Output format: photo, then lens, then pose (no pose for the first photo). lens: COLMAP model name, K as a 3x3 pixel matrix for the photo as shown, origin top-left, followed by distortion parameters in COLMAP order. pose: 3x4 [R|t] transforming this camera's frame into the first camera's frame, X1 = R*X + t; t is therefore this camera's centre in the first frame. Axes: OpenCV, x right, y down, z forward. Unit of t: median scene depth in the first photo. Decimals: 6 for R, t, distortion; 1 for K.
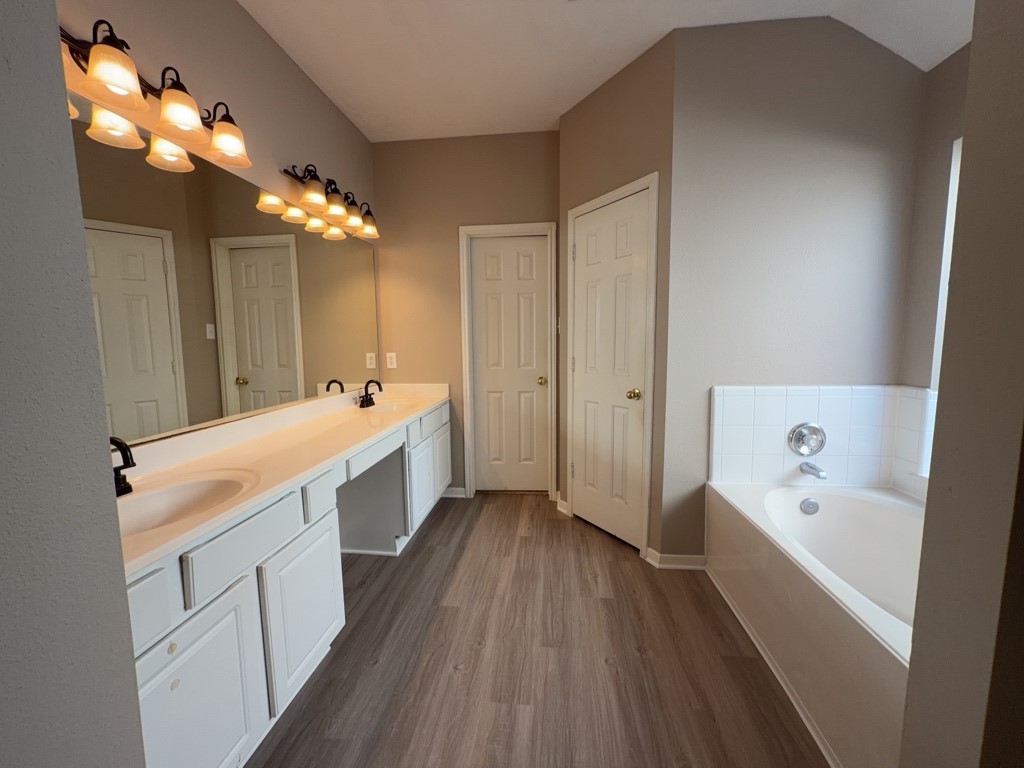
lens RADIAL K [[408.9, 0, 511.8], [0, 408.9, 384.5], [0, 0, 1]] dist [0.000867, 0.000192]
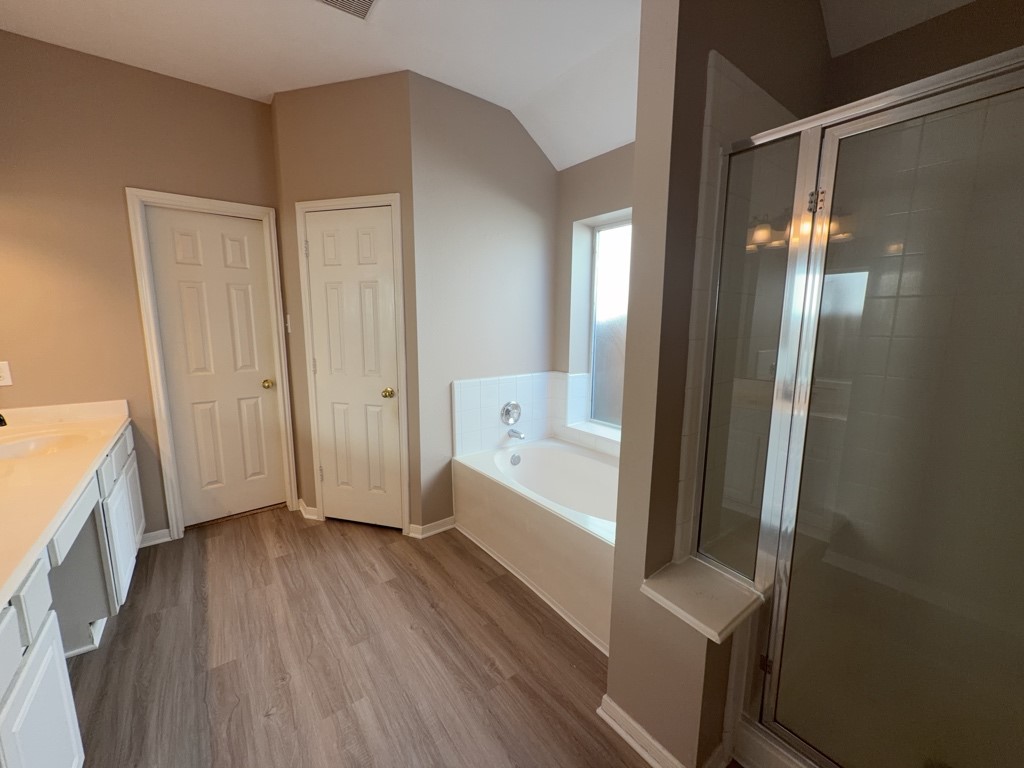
lens RADIAL K [[408.9, 0, 511.8], [0, 408.9, 384.5], [0, 0, 1]] dist [0.000867, 0.000192]
pose [[0.729609, -0.090906, 0.677796, -0.212200], [0.057032, 0.995761, 0.072160, -0.062398], [-0.681482, -0.013993, 0.731701, -0.030421]]
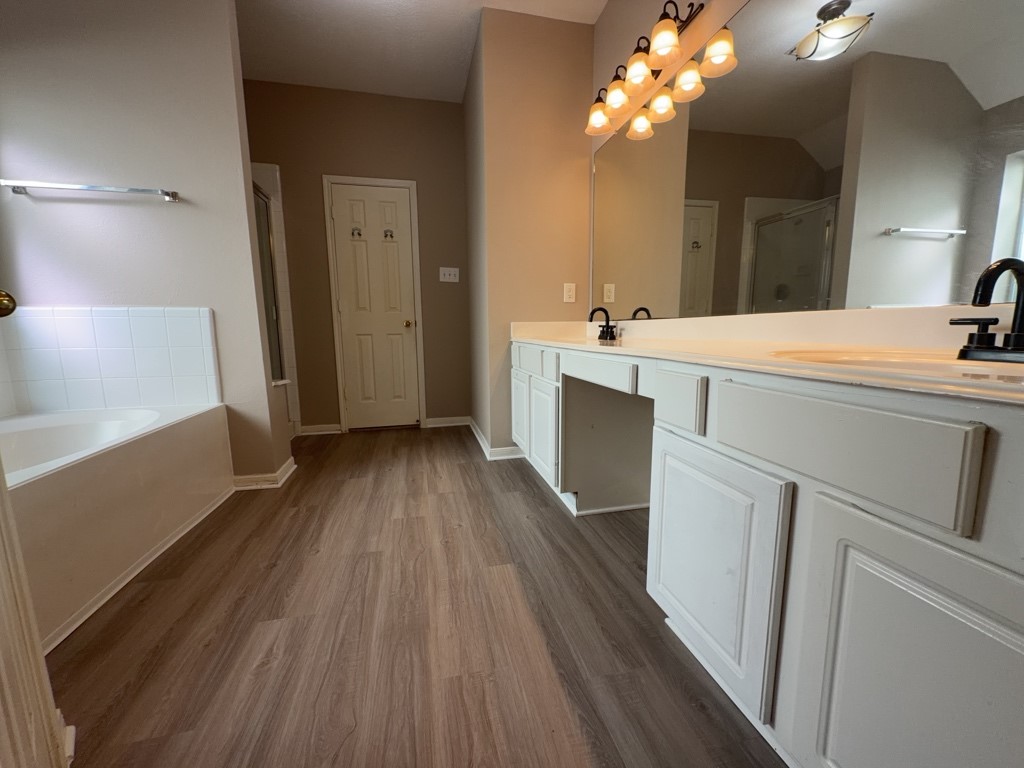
lens RADIAL K [[408.9, 0, 511.8], [0, 408.9, 384.5], [0, 0, 1]] dist [0.000867, 0.000192]
pose [[-0.943752, 0.069594, -0.323248, 0.053742], [-0.011381, 0.970183, 0.242106, 0.008757], [0.330459, 0.232167, -0.914820, 1.469420]]
